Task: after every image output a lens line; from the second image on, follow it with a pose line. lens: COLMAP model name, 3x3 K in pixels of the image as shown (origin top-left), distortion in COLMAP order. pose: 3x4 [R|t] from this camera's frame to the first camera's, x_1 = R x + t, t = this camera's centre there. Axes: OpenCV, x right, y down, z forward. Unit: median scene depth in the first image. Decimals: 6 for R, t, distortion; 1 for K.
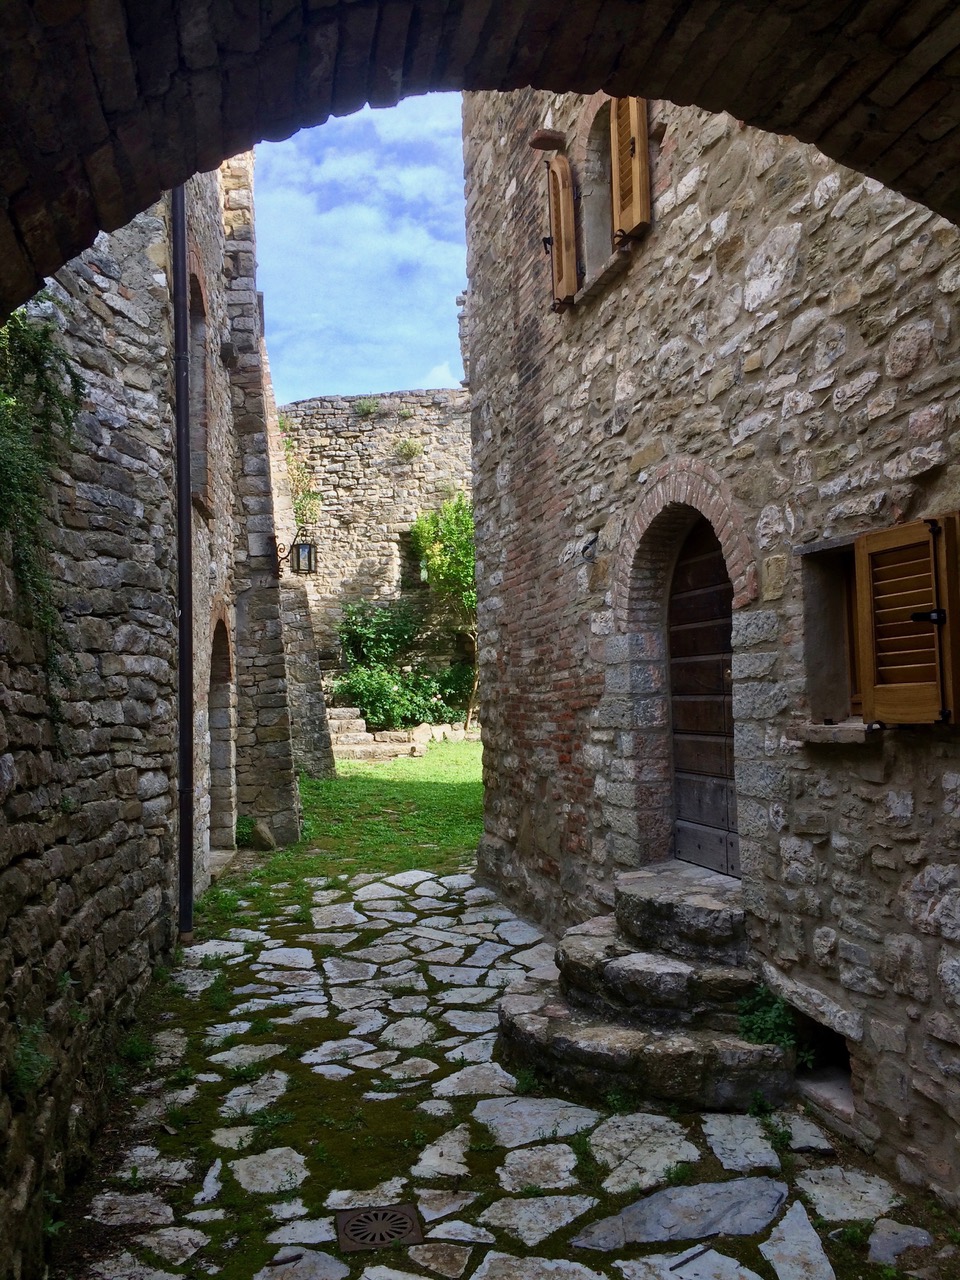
lens RADIAL K [[1088.0, 0, 480.4], [0, 1088.0, 639.8], [0, 0, 1]] dist [0.019207, 0.003264]
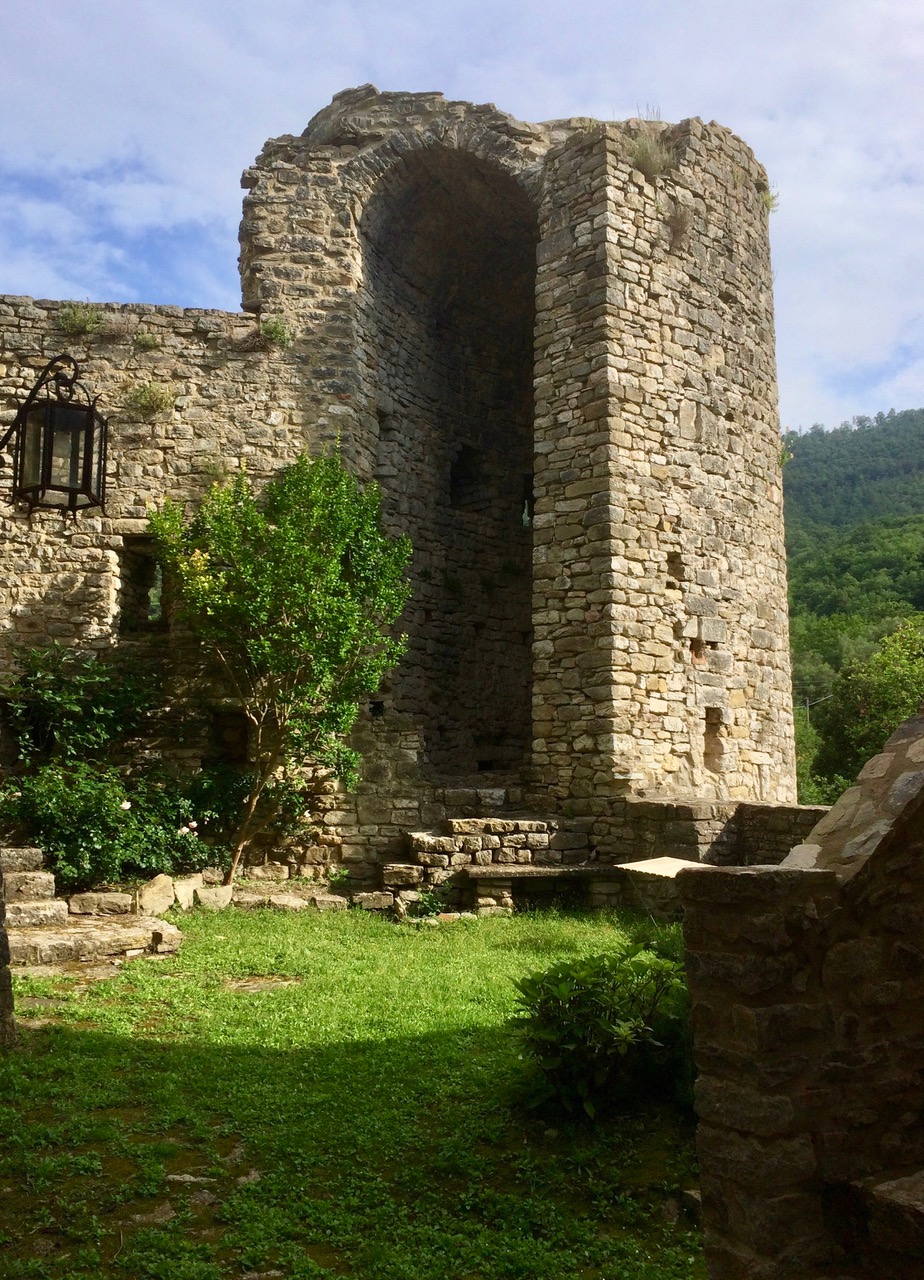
lens RADIAL K [[1148.8, 0, 437.0], [0, 1148.8, 610.3], [0, 0, 1]] dist [0.061687, -0.000242]
pose [[0.961078, 0.070667, 0.267086, -0.075444], [-0.042184, 0.992933, -0.110923, 0.003683], [-0.273037, 0.095339, 0.957268, 0.361996]]
